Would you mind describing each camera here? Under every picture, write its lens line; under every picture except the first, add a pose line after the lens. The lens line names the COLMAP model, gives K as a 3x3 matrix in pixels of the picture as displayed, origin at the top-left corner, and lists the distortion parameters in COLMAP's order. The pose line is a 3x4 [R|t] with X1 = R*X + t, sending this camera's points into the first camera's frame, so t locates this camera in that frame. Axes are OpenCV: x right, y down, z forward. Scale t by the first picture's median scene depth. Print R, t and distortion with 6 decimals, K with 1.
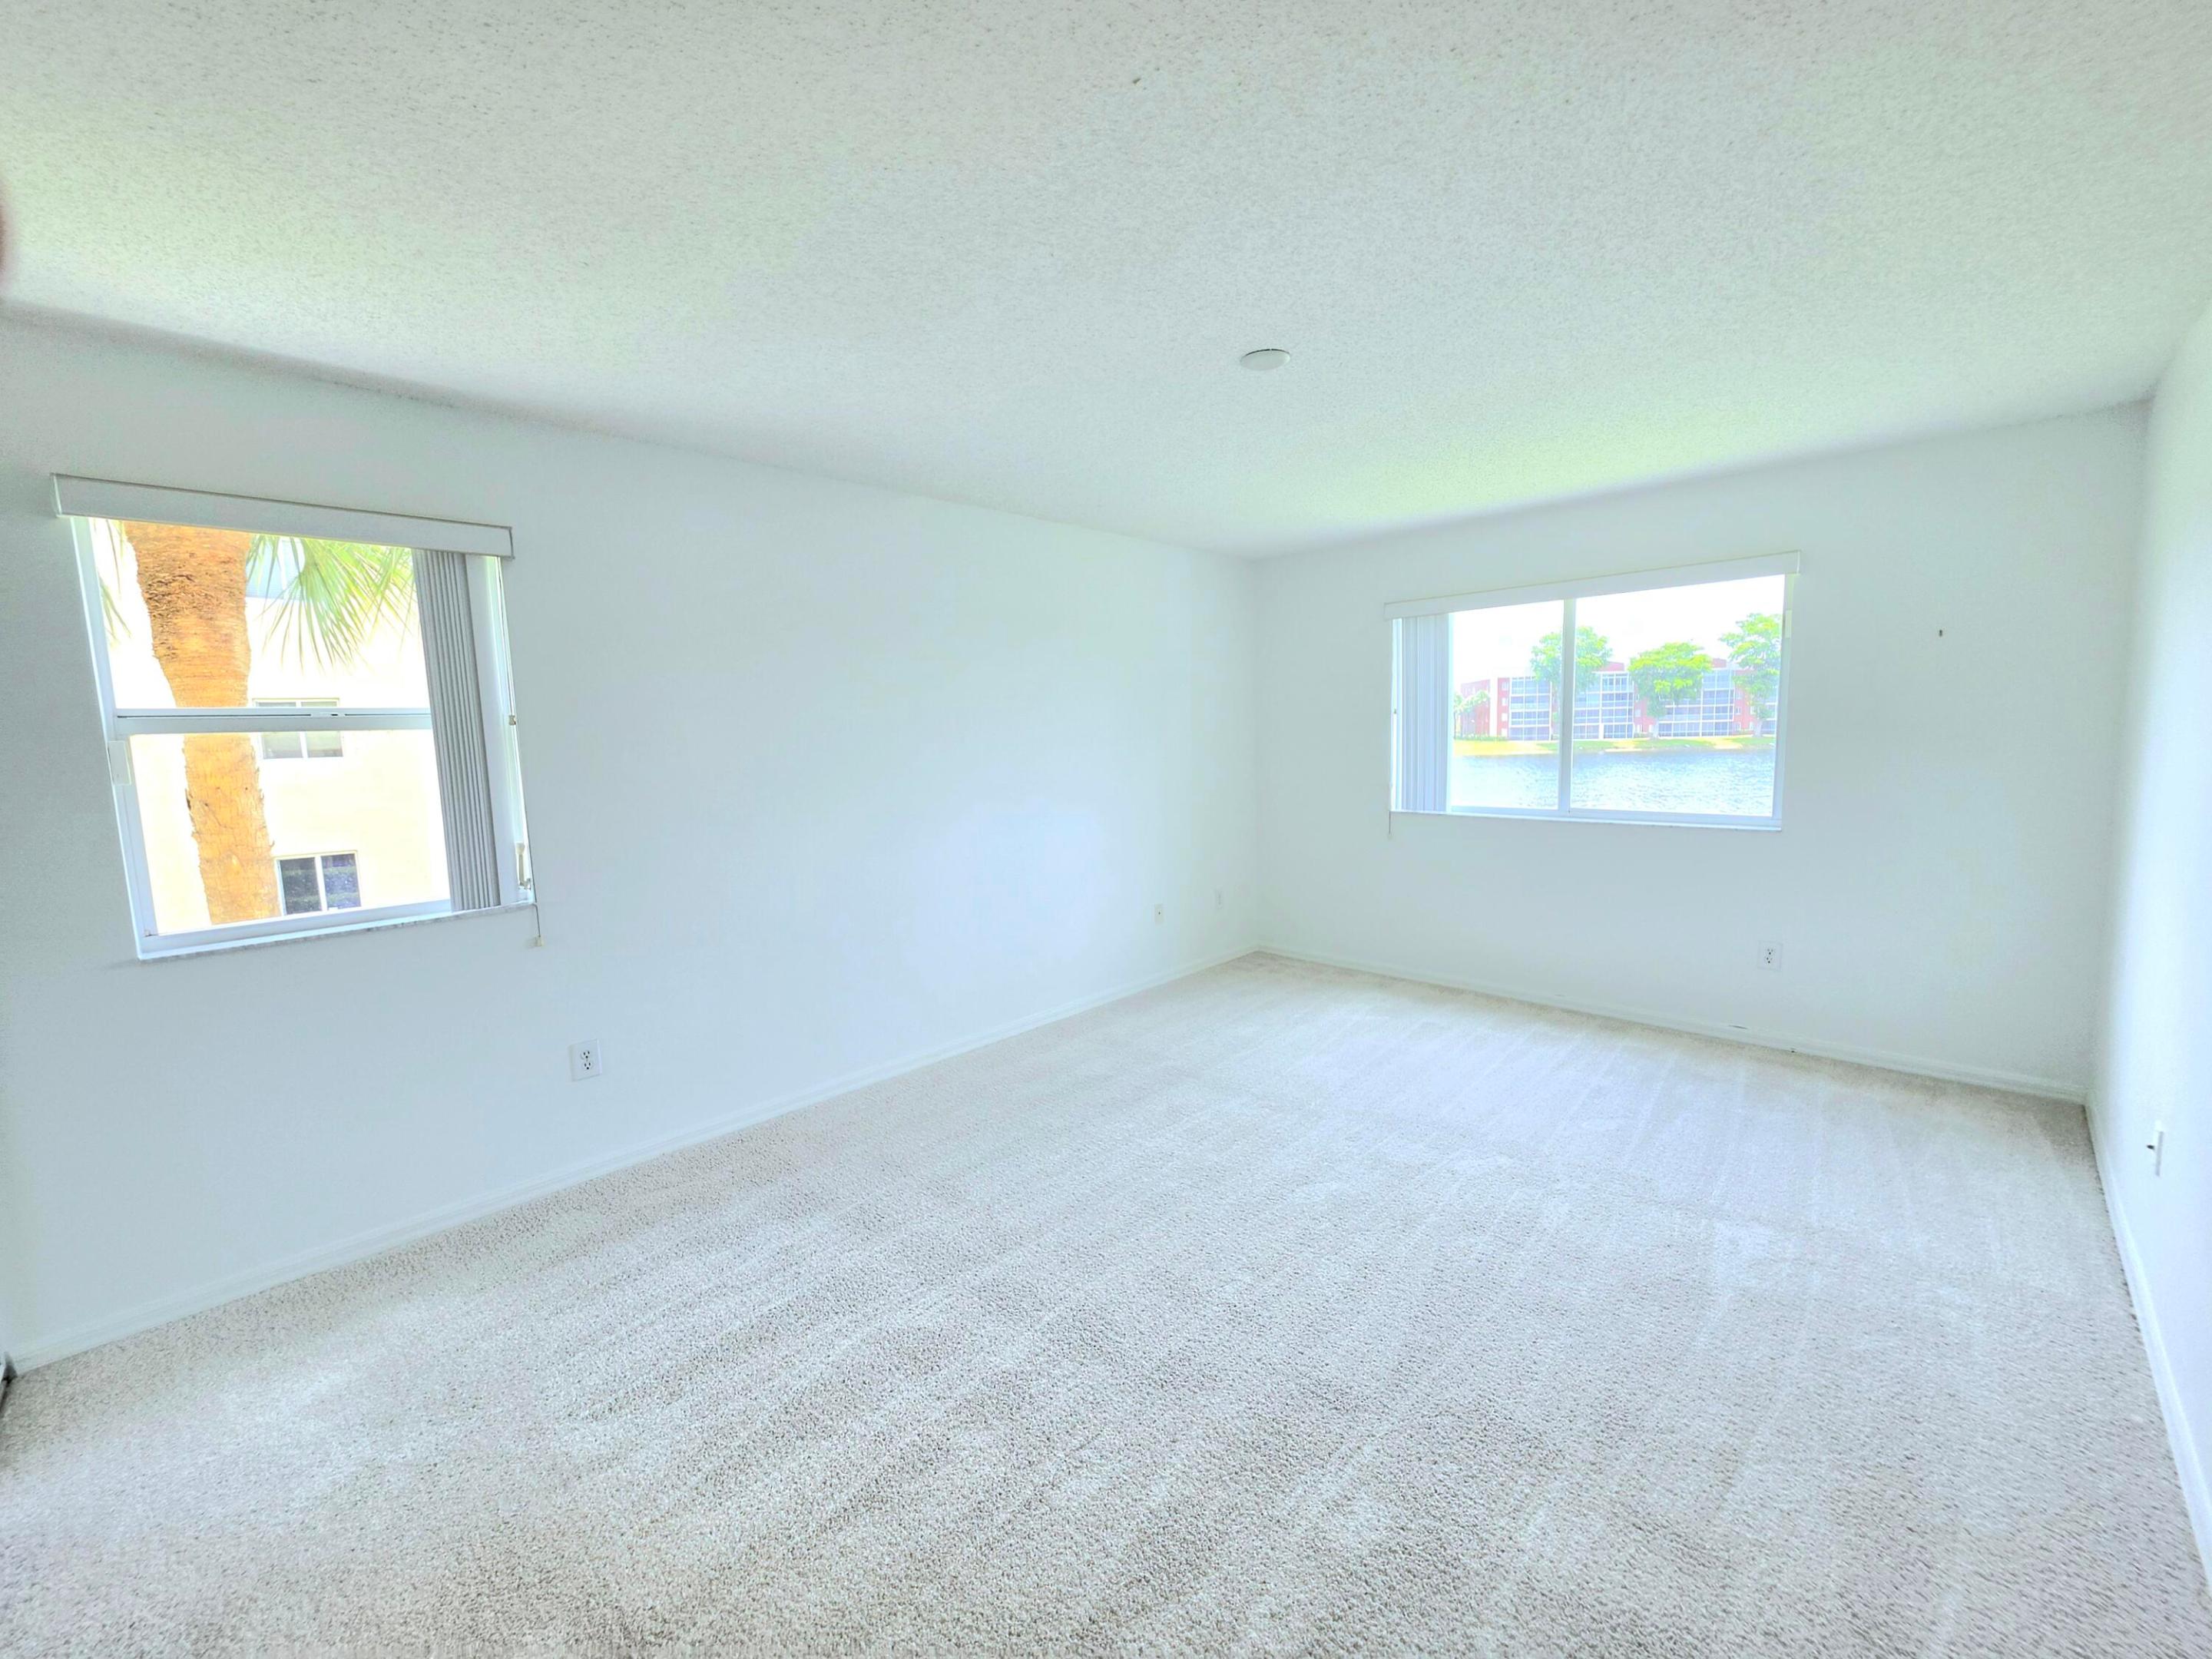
lens RADIAL K [[896.3, 0, 1104.5], [0, 896.3, 824.6], [0, 0, 1]] dist [-0.001224, 0.002208]
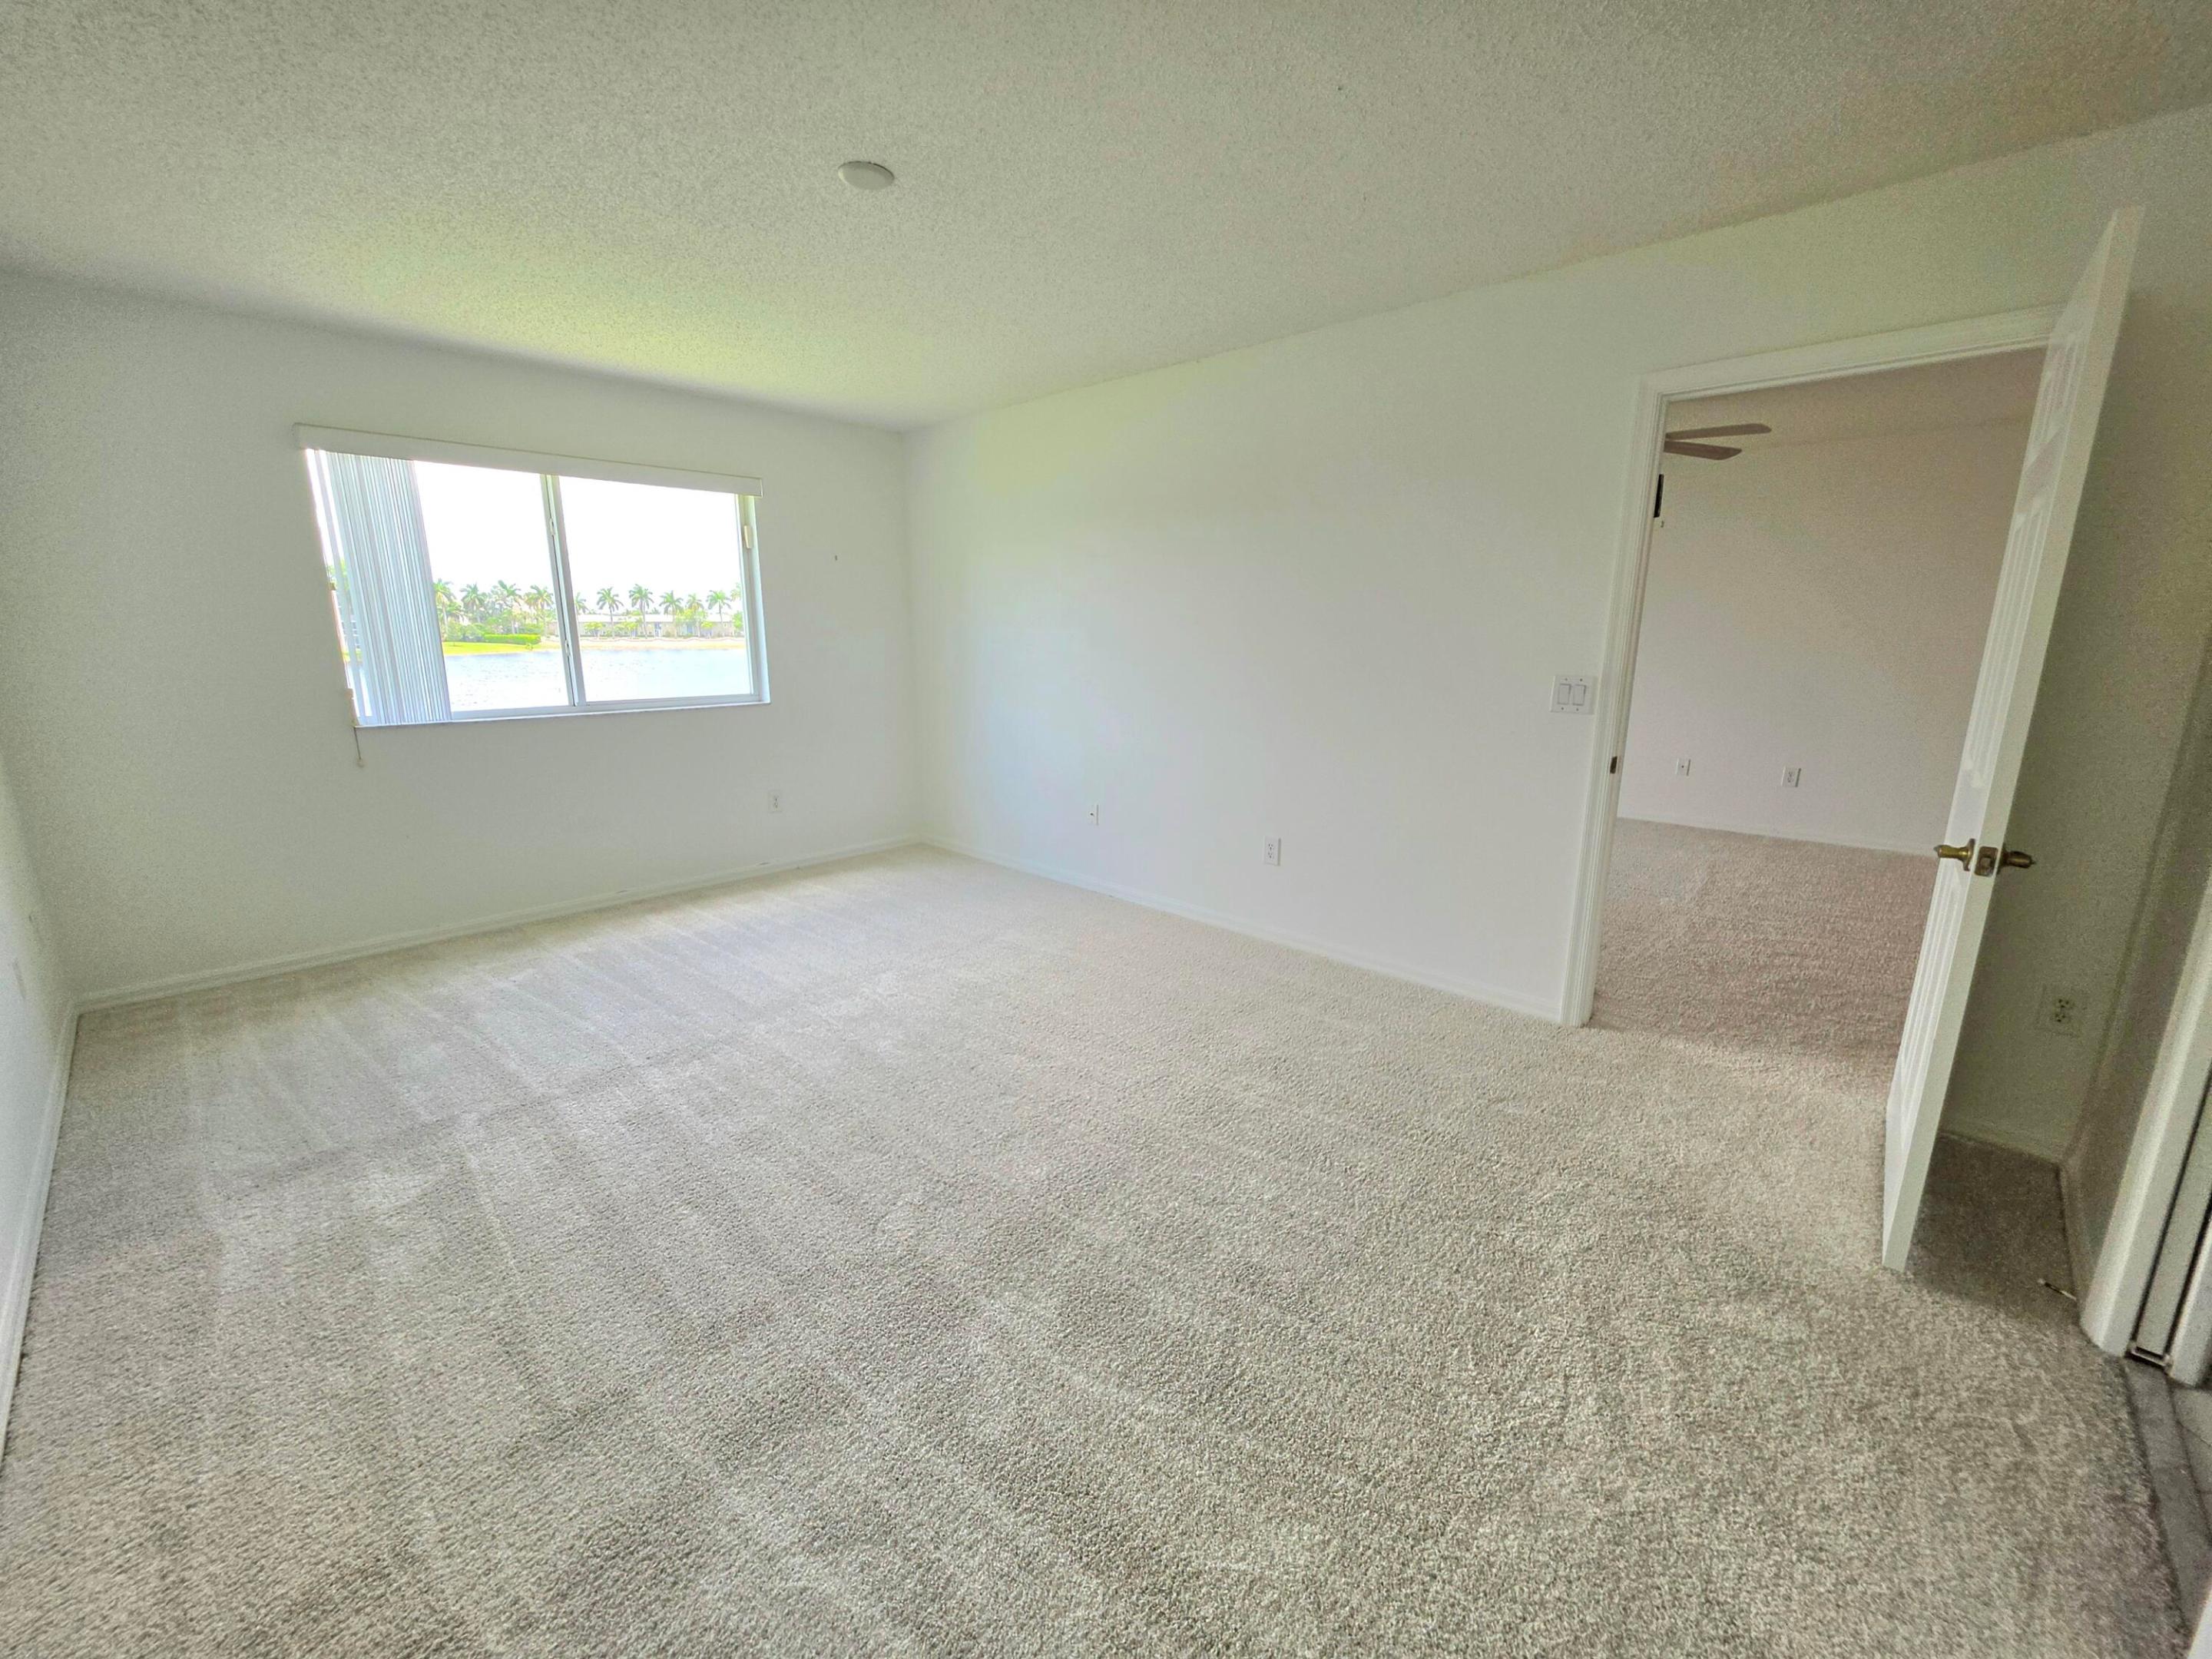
lens RADIAL K [[896.3, 0, 1116.1], [0, 896.3, 823.7], [0, 0, 1]] dist [-0.001224, 0.002208]
pose [[-0.017342, -0.188933, 0.981837, -0.683144], [0.110567, 0.975599, 0.189686, -0.013969], [-0.993717, 0.111848, 0.003971, 0.662468]]
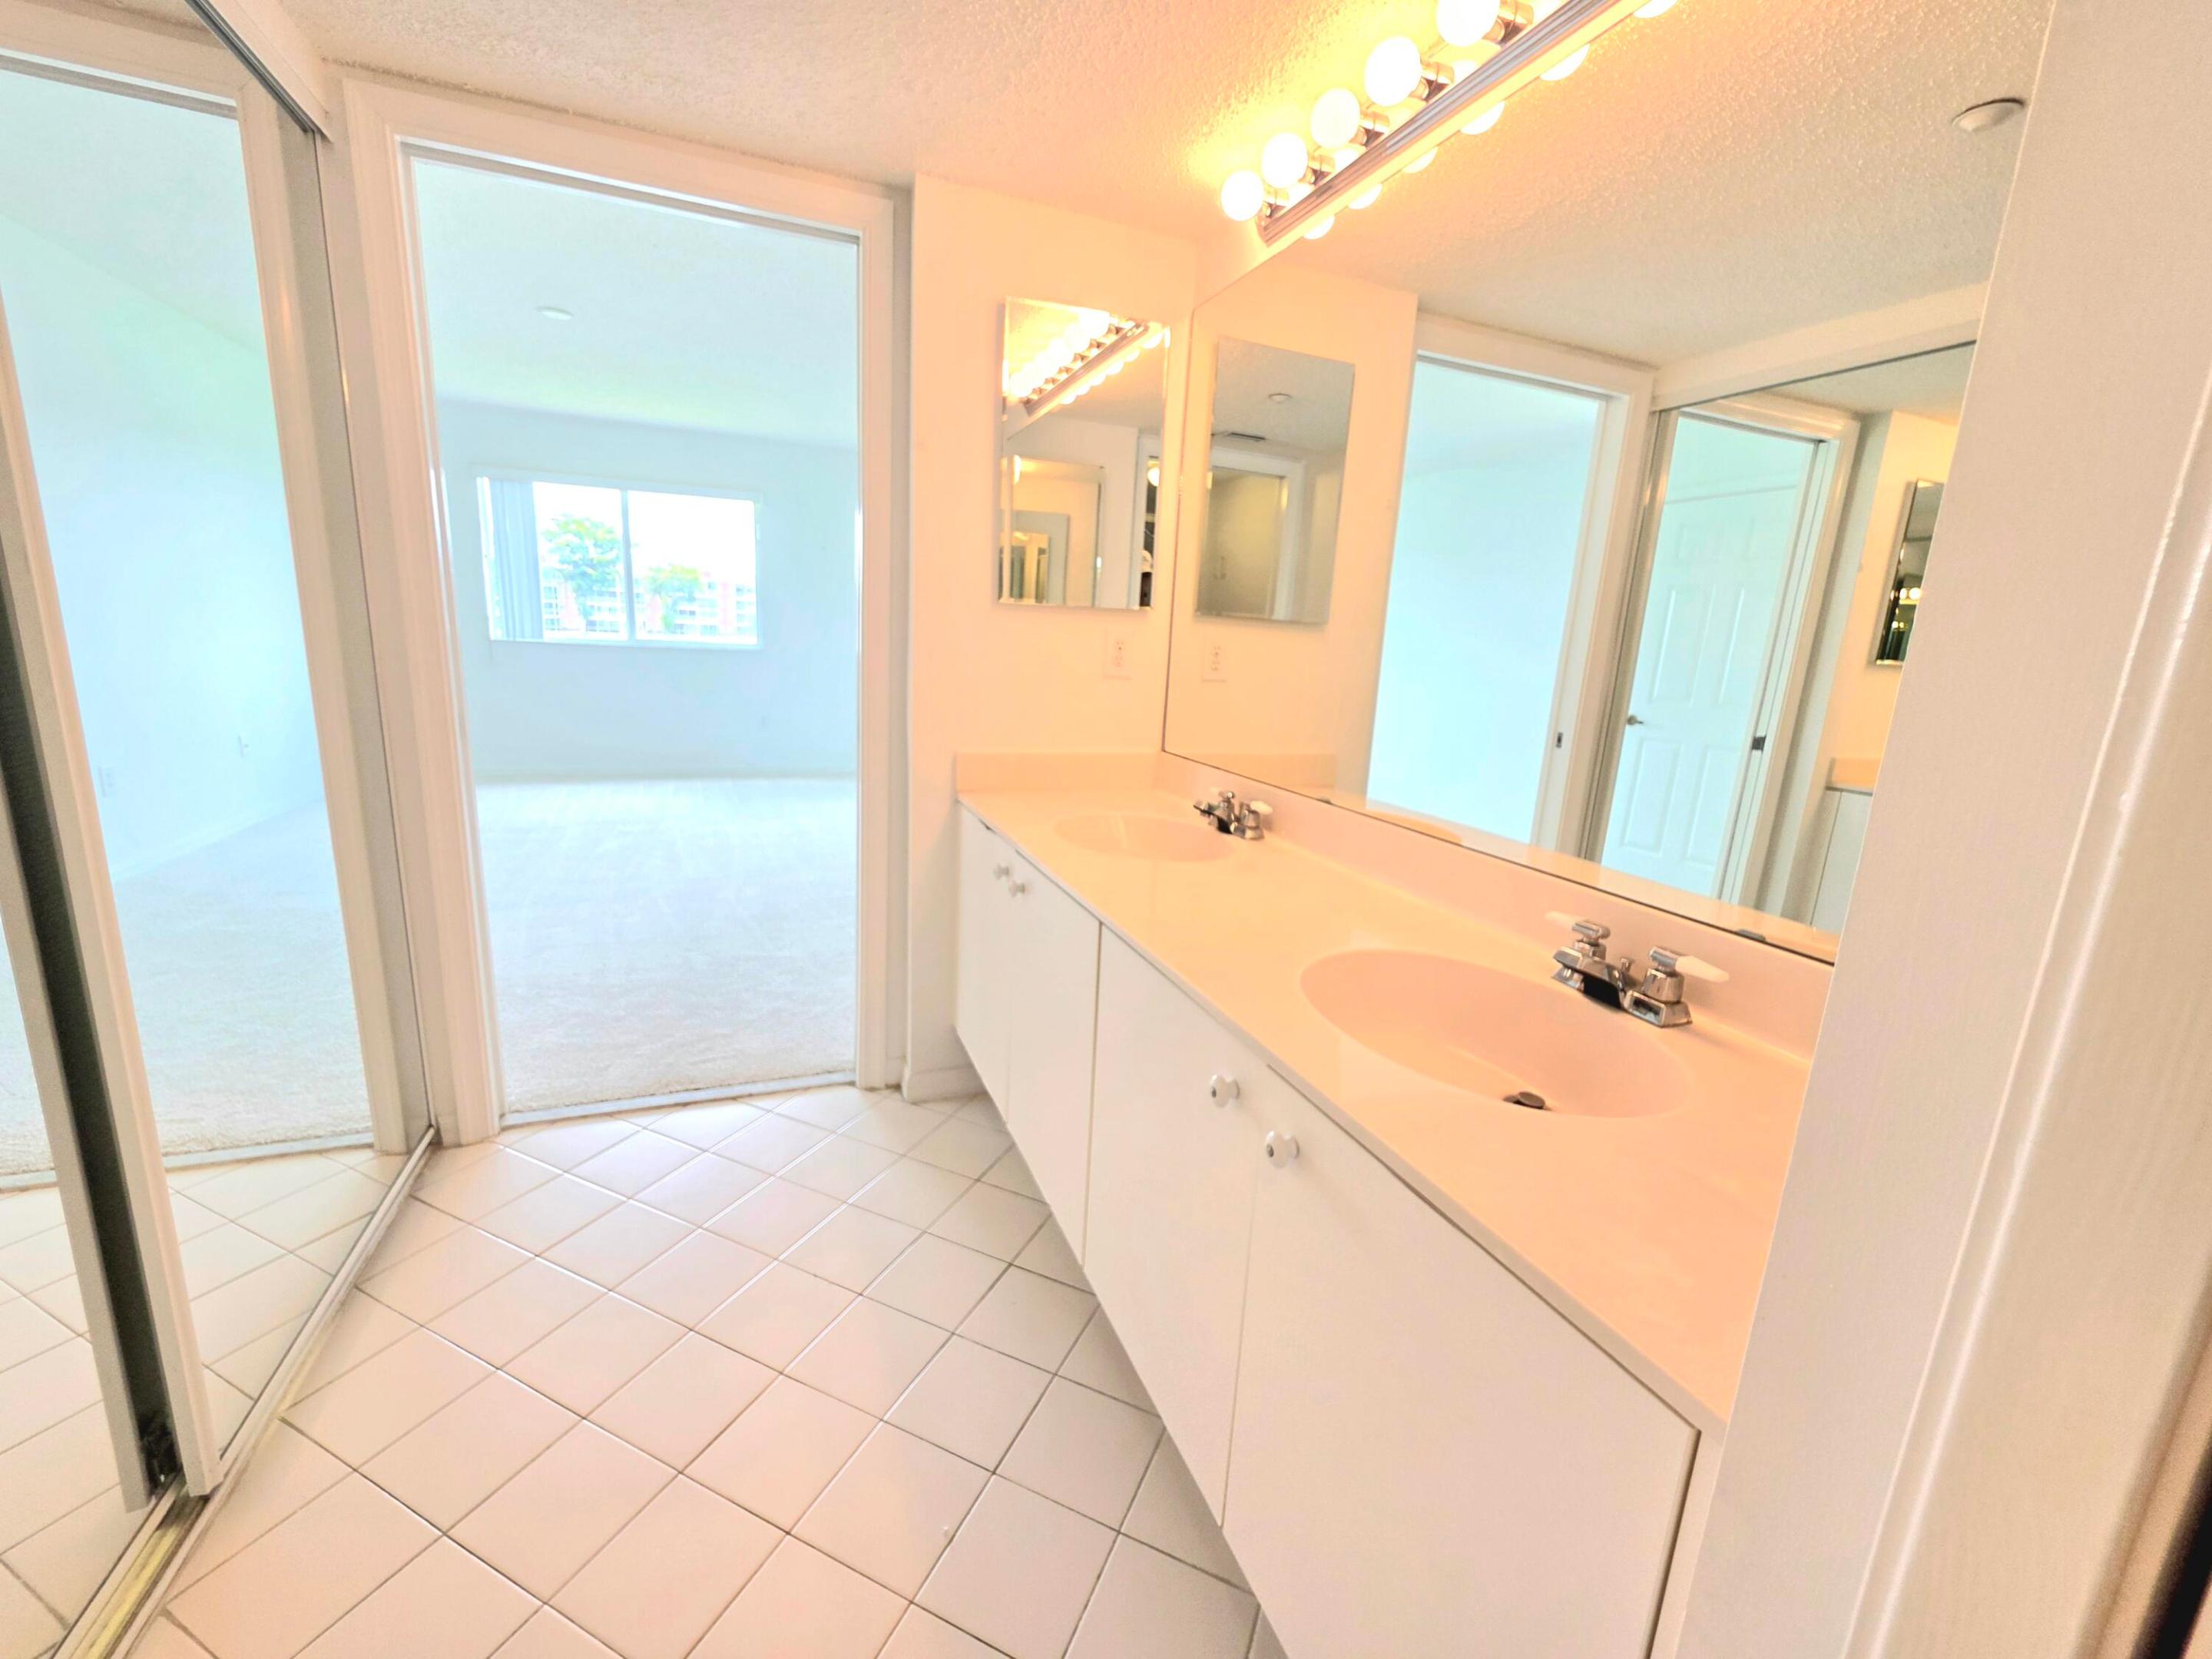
lens RADIAL K [[896.3, 0, 1090.6], [0, 896.3, 841.6], [0, 0, 1]] dist [-0.001224, 0.002208]
pose [[0.420027, -0.154173, 0.894320, -0.800529], [0.033794, 0.987437, 0.154354, 0.163861], [-0.906882, -0.034610, 0.419960, -0.460844]]
